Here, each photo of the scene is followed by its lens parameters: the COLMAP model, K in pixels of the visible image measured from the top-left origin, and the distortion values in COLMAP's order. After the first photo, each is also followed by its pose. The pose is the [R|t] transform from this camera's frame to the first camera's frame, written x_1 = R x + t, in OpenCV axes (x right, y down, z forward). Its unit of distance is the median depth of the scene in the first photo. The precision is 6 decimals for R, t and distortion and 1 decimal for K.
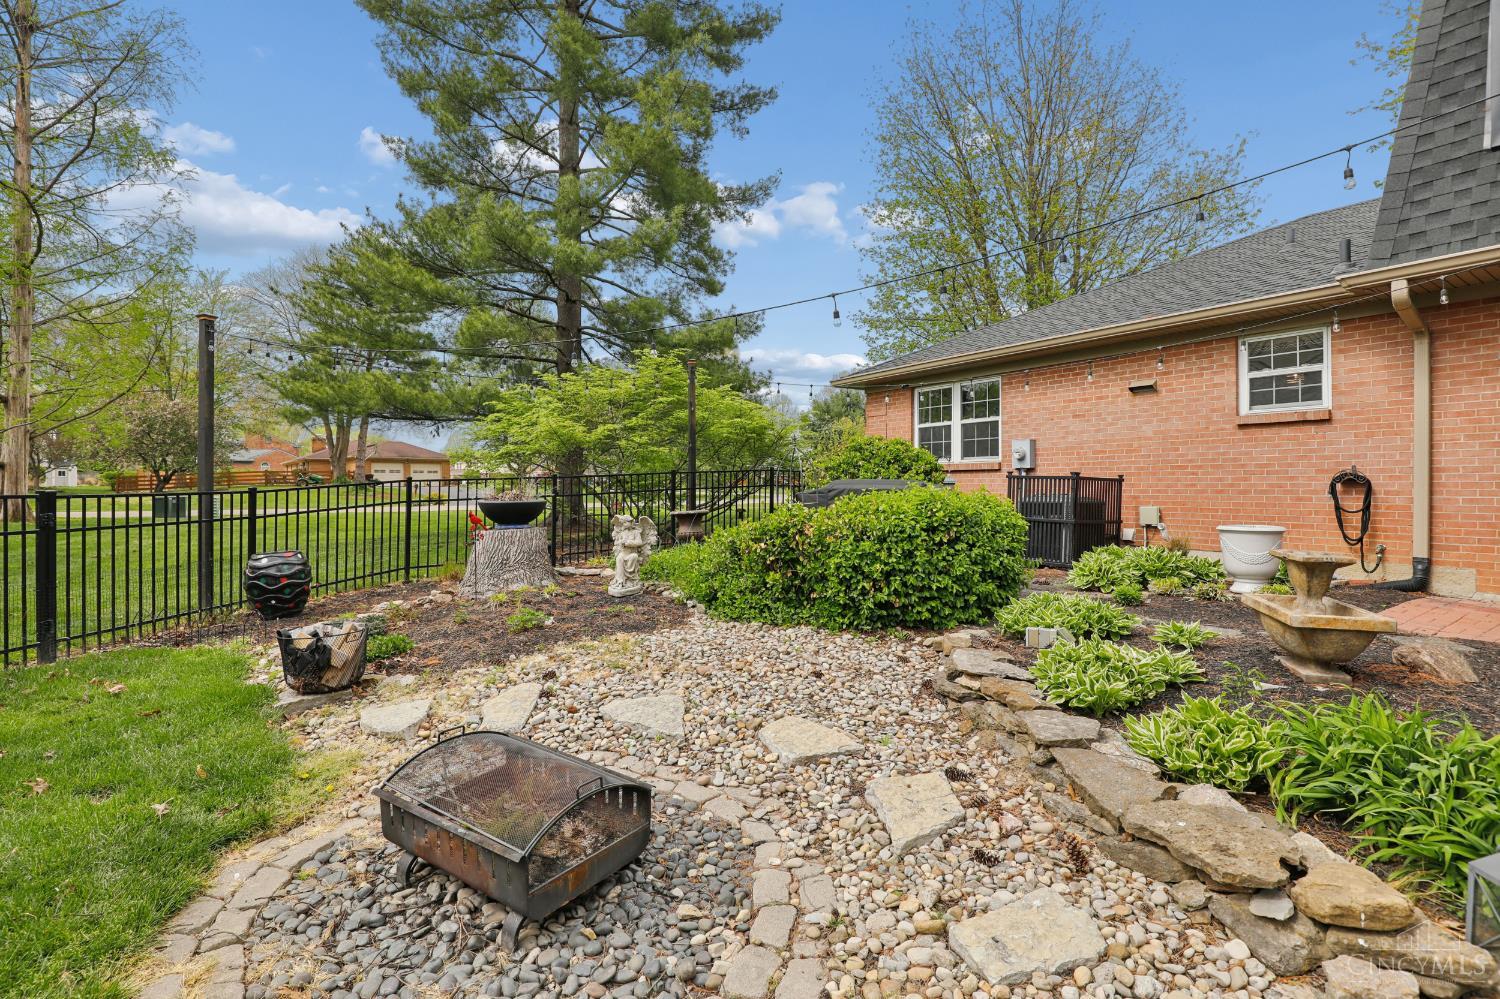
lens RADIAL K [[692.6, 0, 741.7], [0, 692.6, 489.6], [0, 0, 1]] dist [-0.033873, 0.005984]
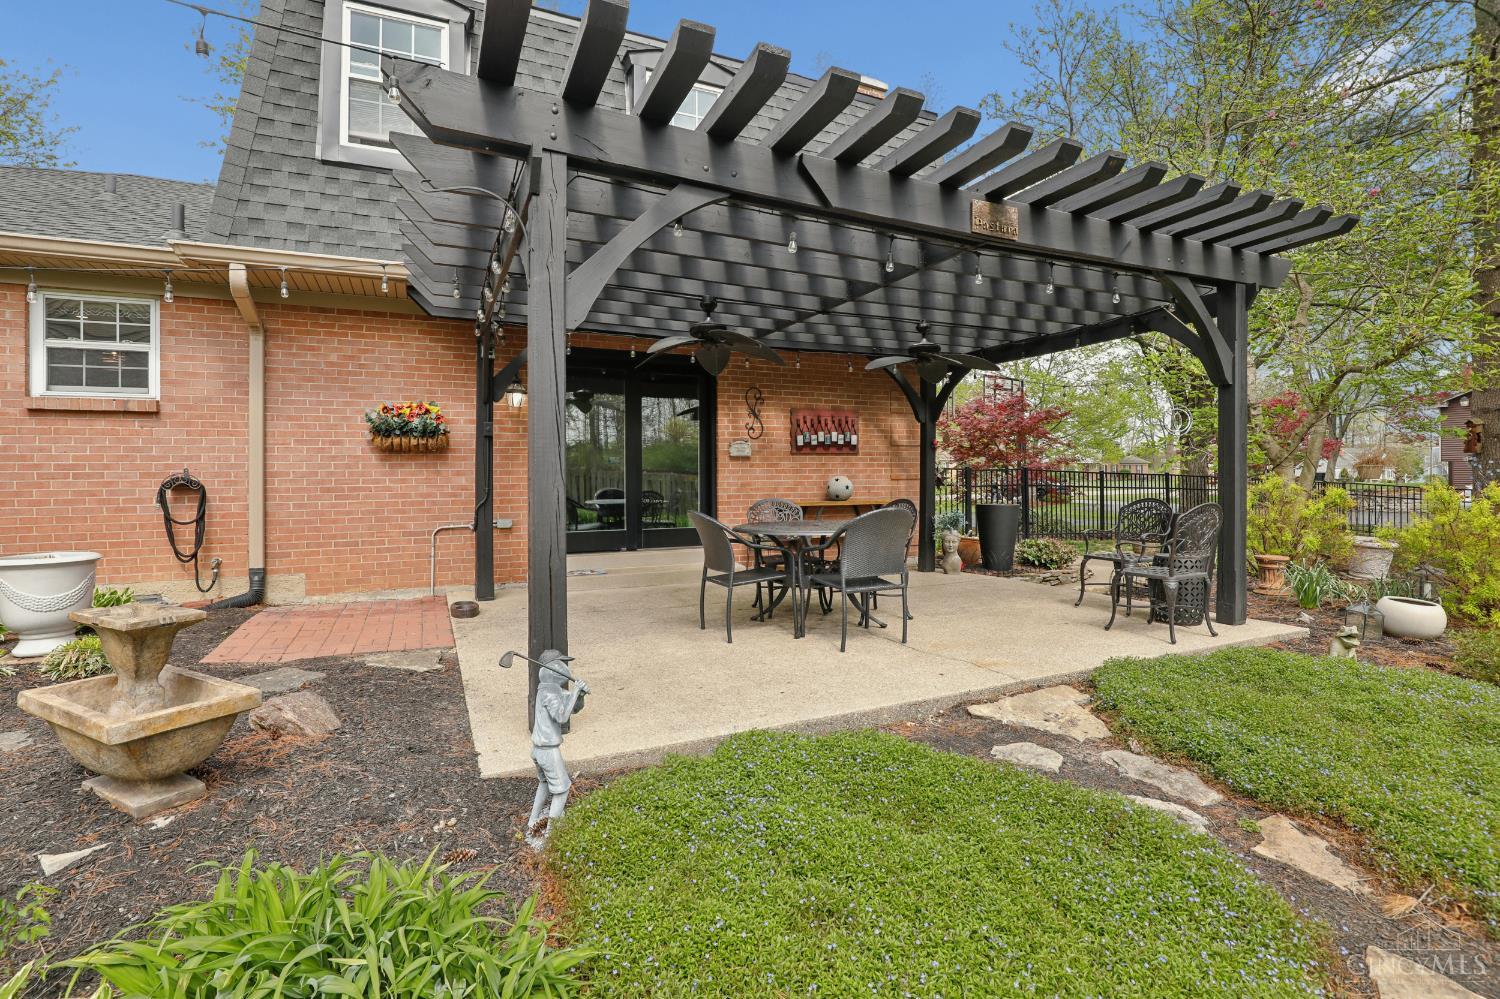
lens RADIAL K [[692.6, 0, 749.3], [0, 692.6, 471.5], [0, 0, 1]] dist [-0.033873, 0.005984]
pose [[0.131796, 0.005892, 0.991259, 0.147473], [0.014838, 0.999859, -0.007916, -0.014751], [-0.991166, 0.015752, 0.131690, 0.179222]]
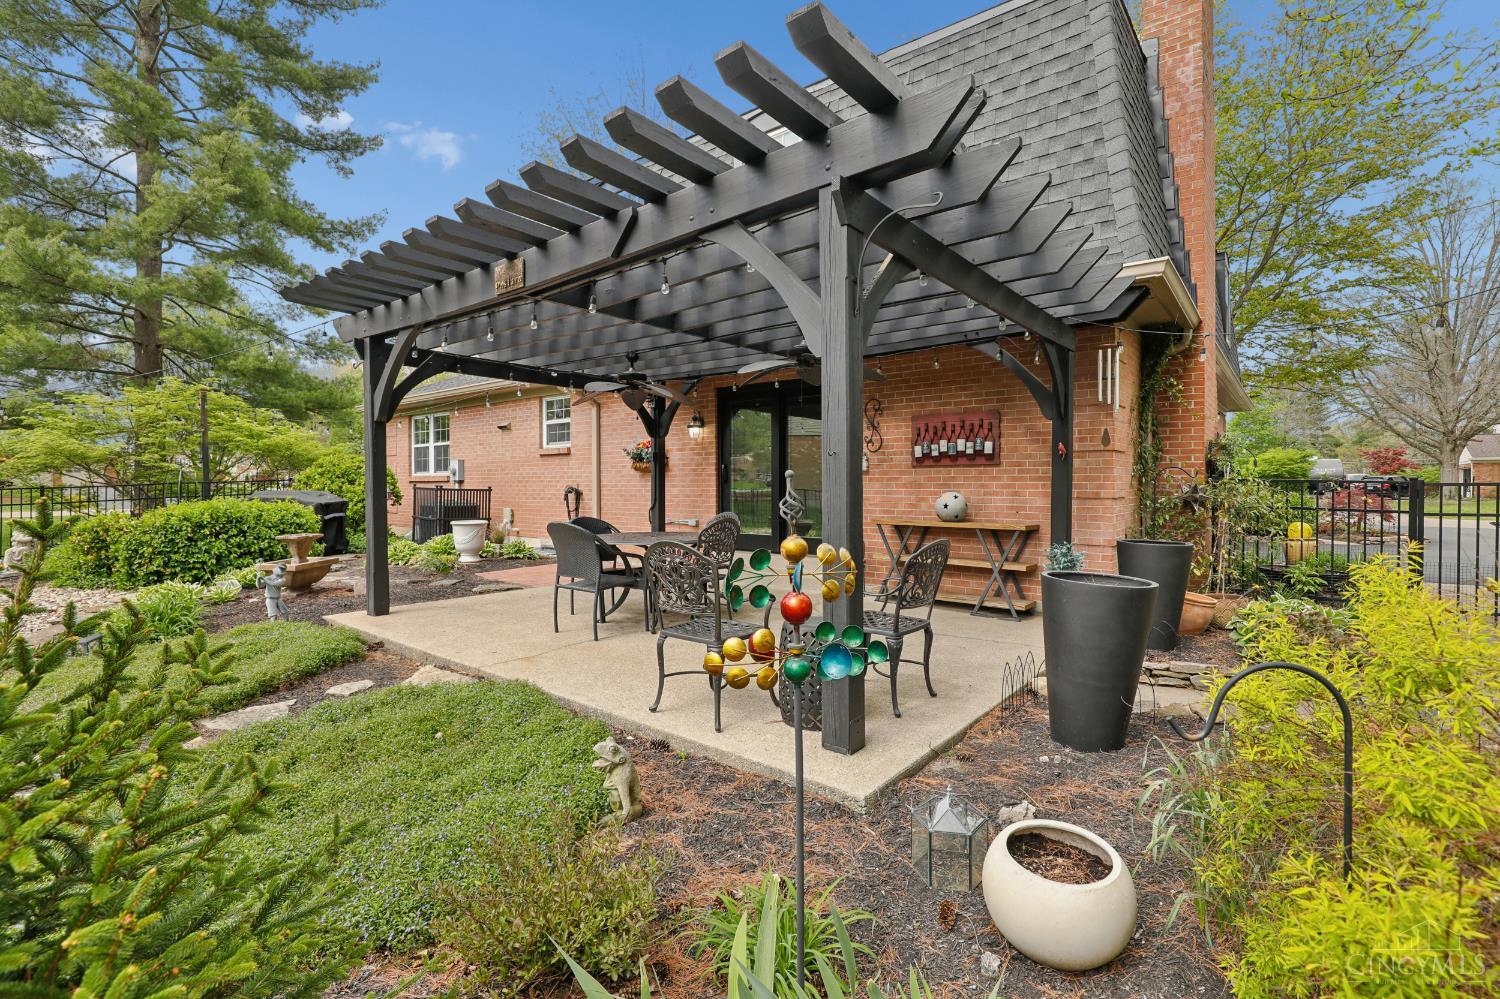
lens RADIAL K [[692.6, 0, 747.8], [0, 692.6, 491.8], [0, 0, 1]] dist [-0.033873, 0.005984]
pose [[0.952099, -0.004340, 0.305759, 0.769697], [0.002570, 0.999978, 0.006190, -0.021768], [-0.305779, -0.005108, 0.952089, -0.686691]]
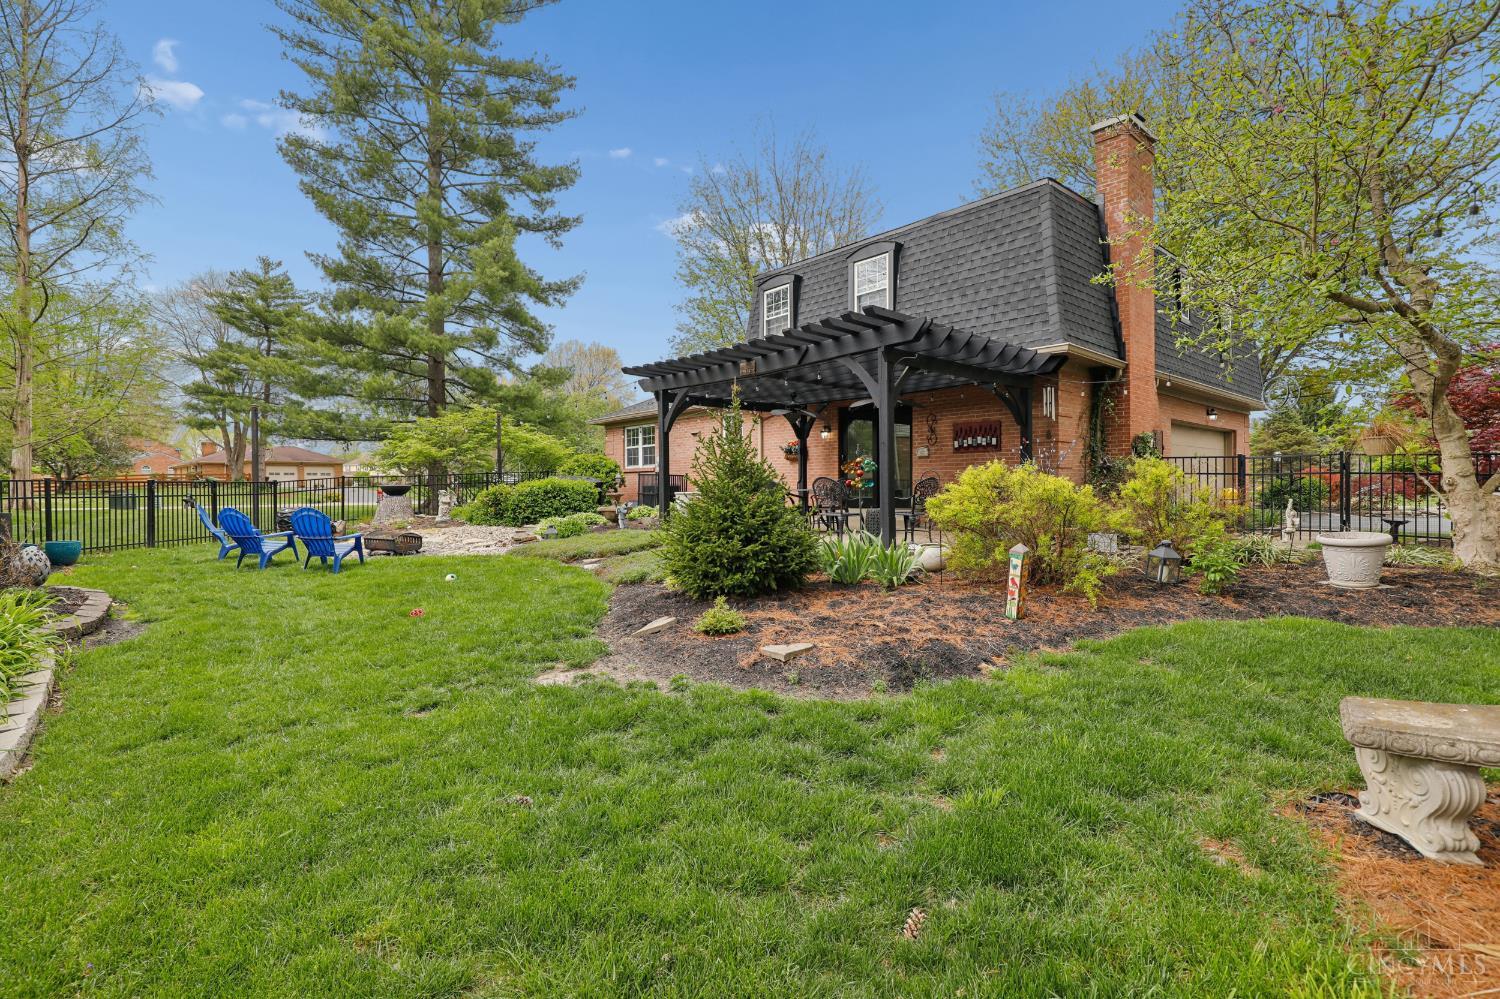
lens RADIAL K [[692.6, 0, 744.8], [0, 692.6, 505.4], [0, 0, 1]] dist [-0.033873, 0.005984]
pose [[0.990800, -0.009215, 0.135019, 0.537652], [0.006423, 0.999757, 0.021097, 0.043501], [-0.135180, -0.020036, 0.990618, -1.500629]]
